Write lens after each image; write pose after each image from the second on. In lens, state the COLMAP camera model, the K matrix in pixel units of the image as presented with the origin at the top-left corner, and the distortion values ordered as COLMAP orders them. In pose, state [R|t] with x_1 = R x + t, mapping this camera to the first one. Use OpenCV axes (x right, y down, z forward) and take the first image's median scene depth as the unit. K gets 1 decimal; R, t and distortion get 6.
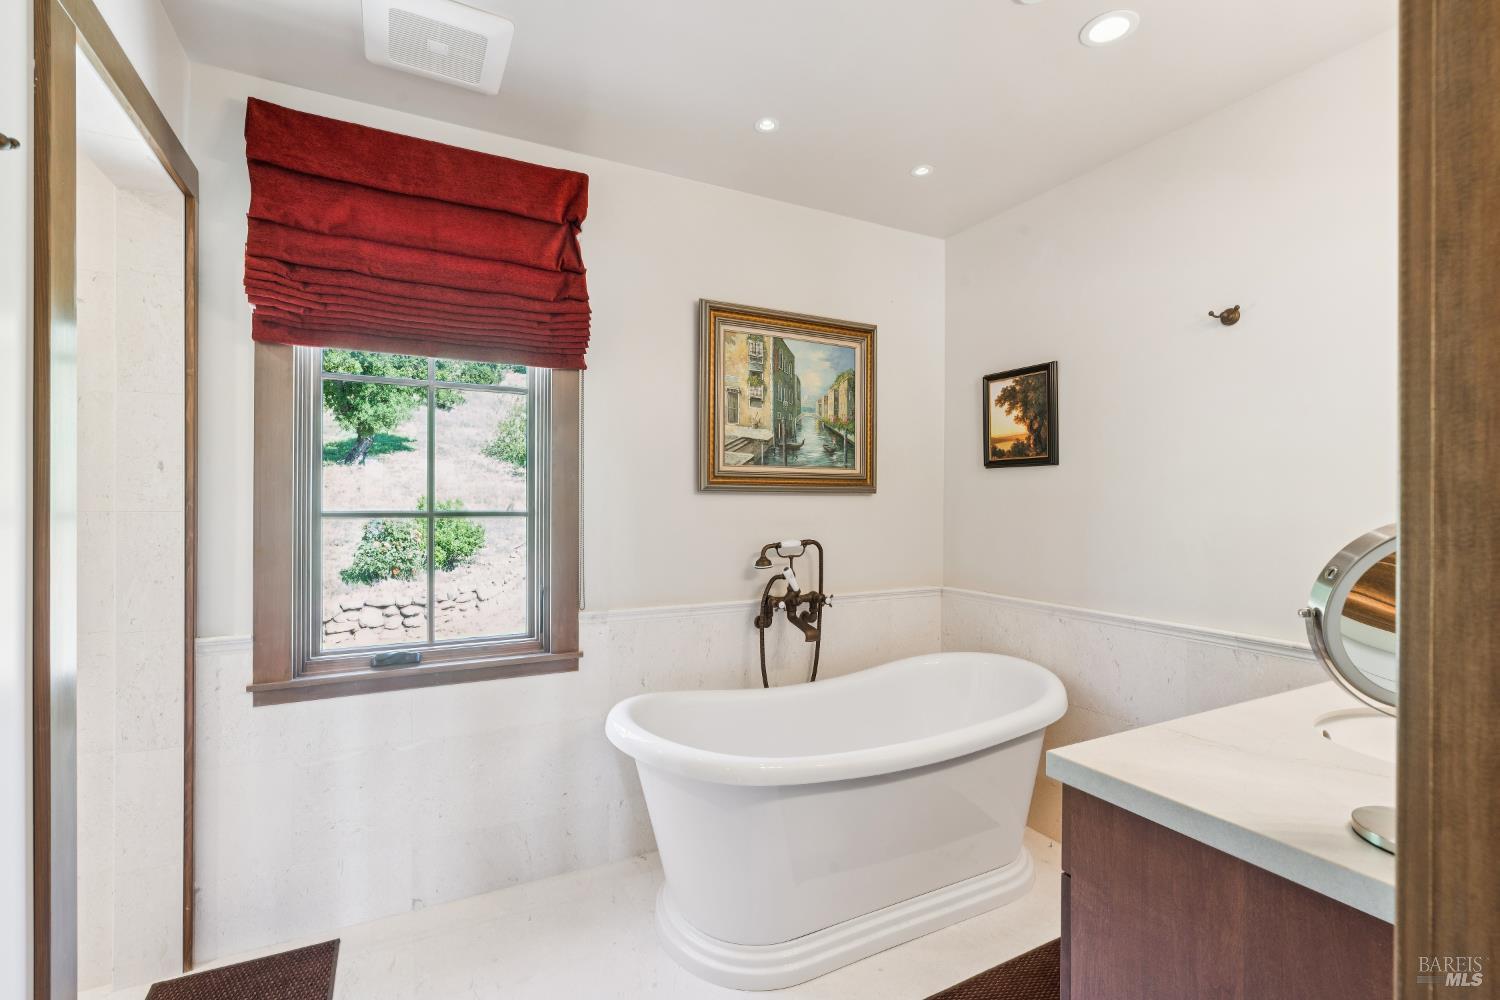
lens RADIAL K [[680.4, 0, 750.5], [0, 680.4, 497.5], [0, 0, 1]] dist [-0.003291, 0.000071]
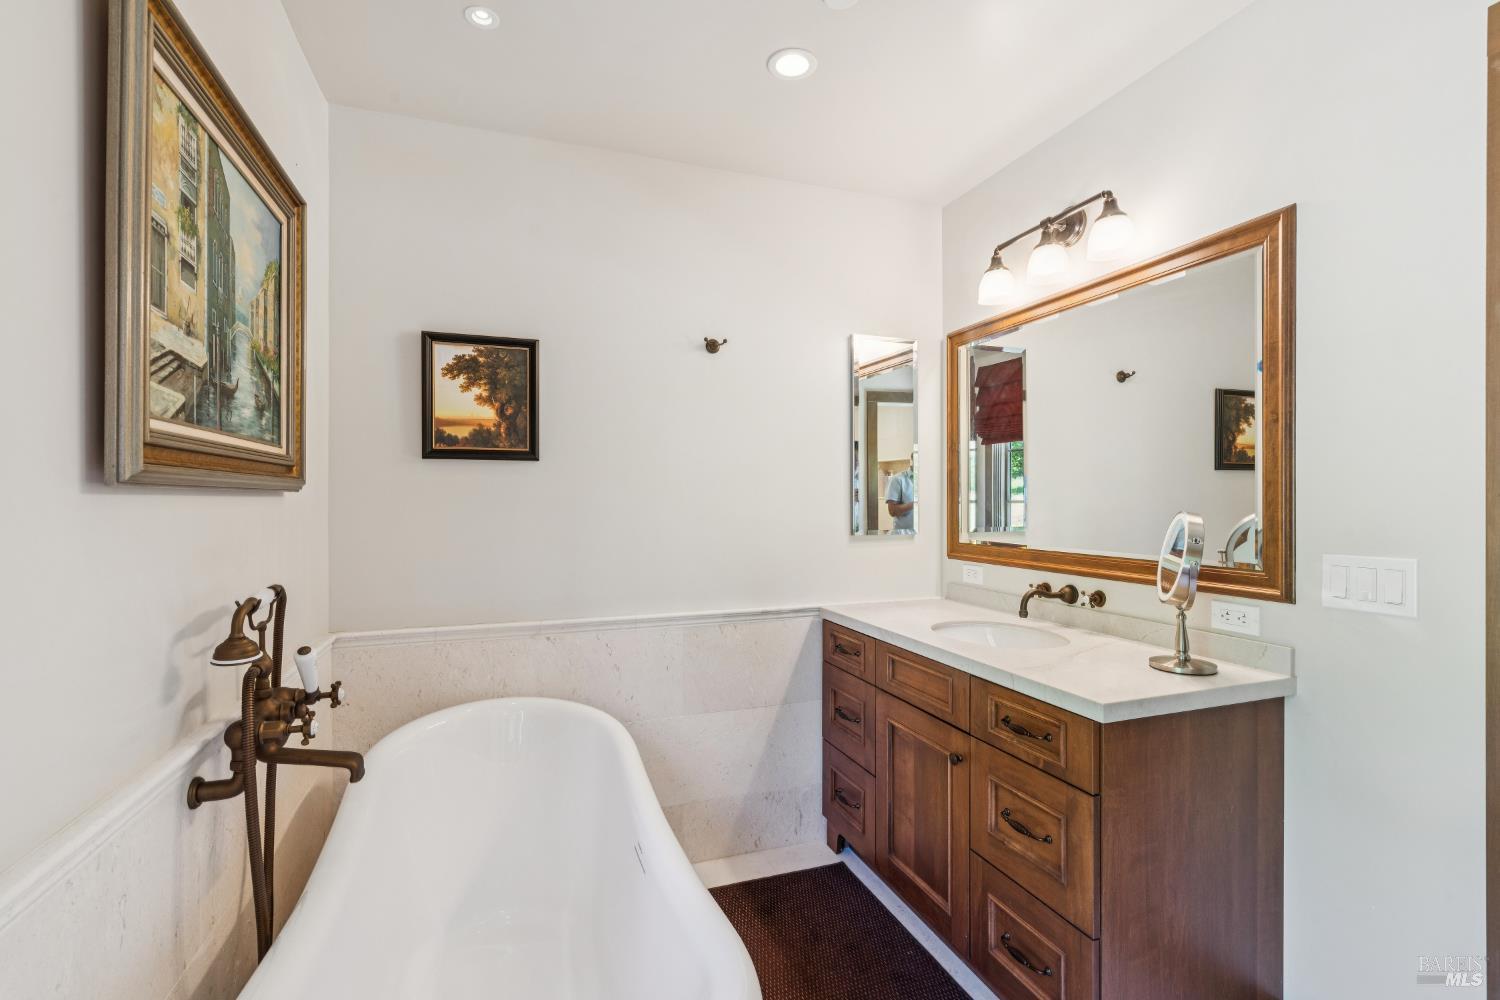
lens RADIAL K [[680.4, 0, 749.2], [0, 680.4, 499.7], [0, 0, 1]] dist [-0.003291, 0.000071]
pose [[0.132279, -0.004929, 0.991200, -0.354765], [-0.000687, 0.999987, 0.005064, -0.002660], [-0.991212, -0.001351, 0.132274, 0.593059]]
